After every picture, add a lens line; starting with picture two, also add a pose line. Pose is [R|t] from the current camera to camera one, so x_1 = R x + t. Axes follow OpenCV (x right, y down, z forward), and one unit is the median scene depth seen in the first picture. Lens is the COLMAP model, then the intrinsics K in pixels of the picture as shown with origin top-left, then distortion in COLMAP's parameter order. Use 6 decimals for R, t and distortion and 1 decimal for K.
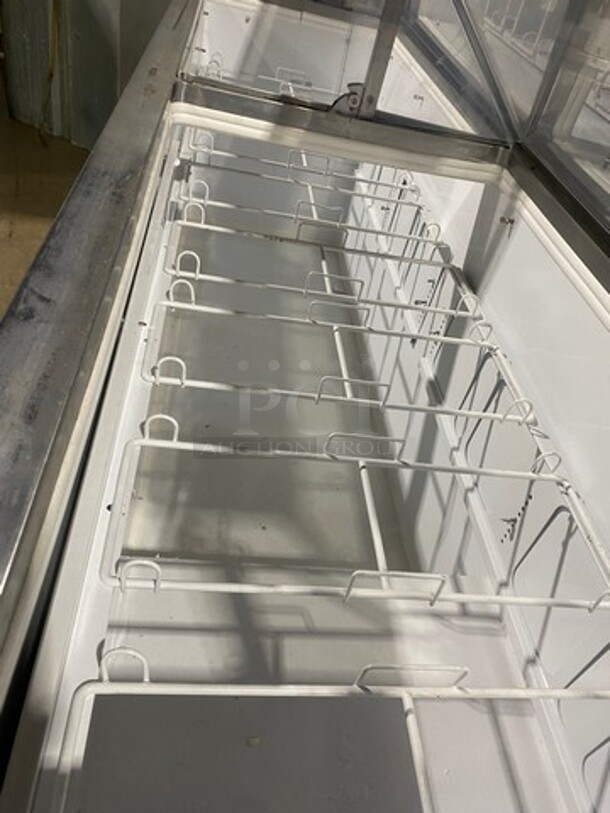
lens RADIAL K [[619.6, 0, 305.0], [0, 619.6, 406.5], [0, 0, 1]] dist [0.025492, -0.001519]
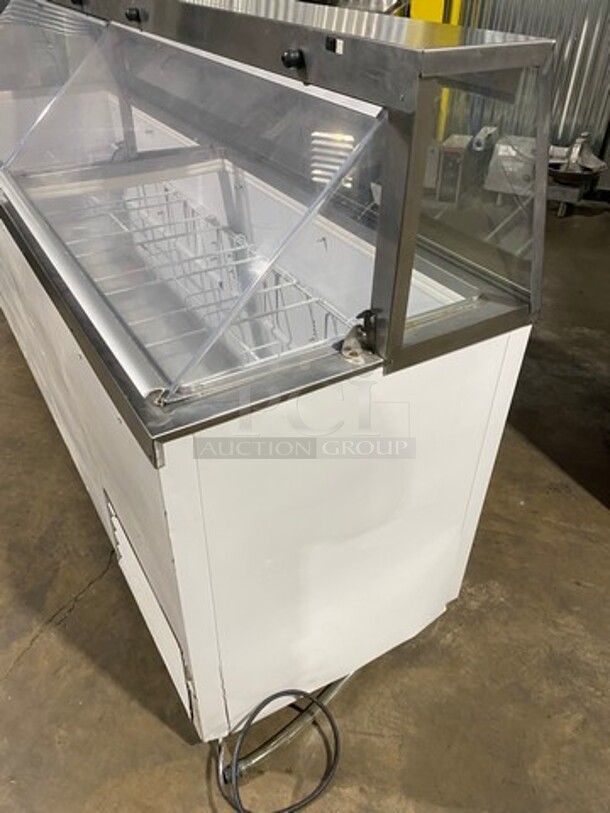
lens RADIAL K [[619.6, 0, 305.0], [0, 619.6, 406.5], [0, 0, 1]] dist [0.025492, -0.001519]
pose [[0.871444, -0.428983, 0.237821, -0.150285], [0.431391, 0.901062, 0.044602, 0.207460], [-0.233424, 0.063726, 0.970285, -0.552986]]
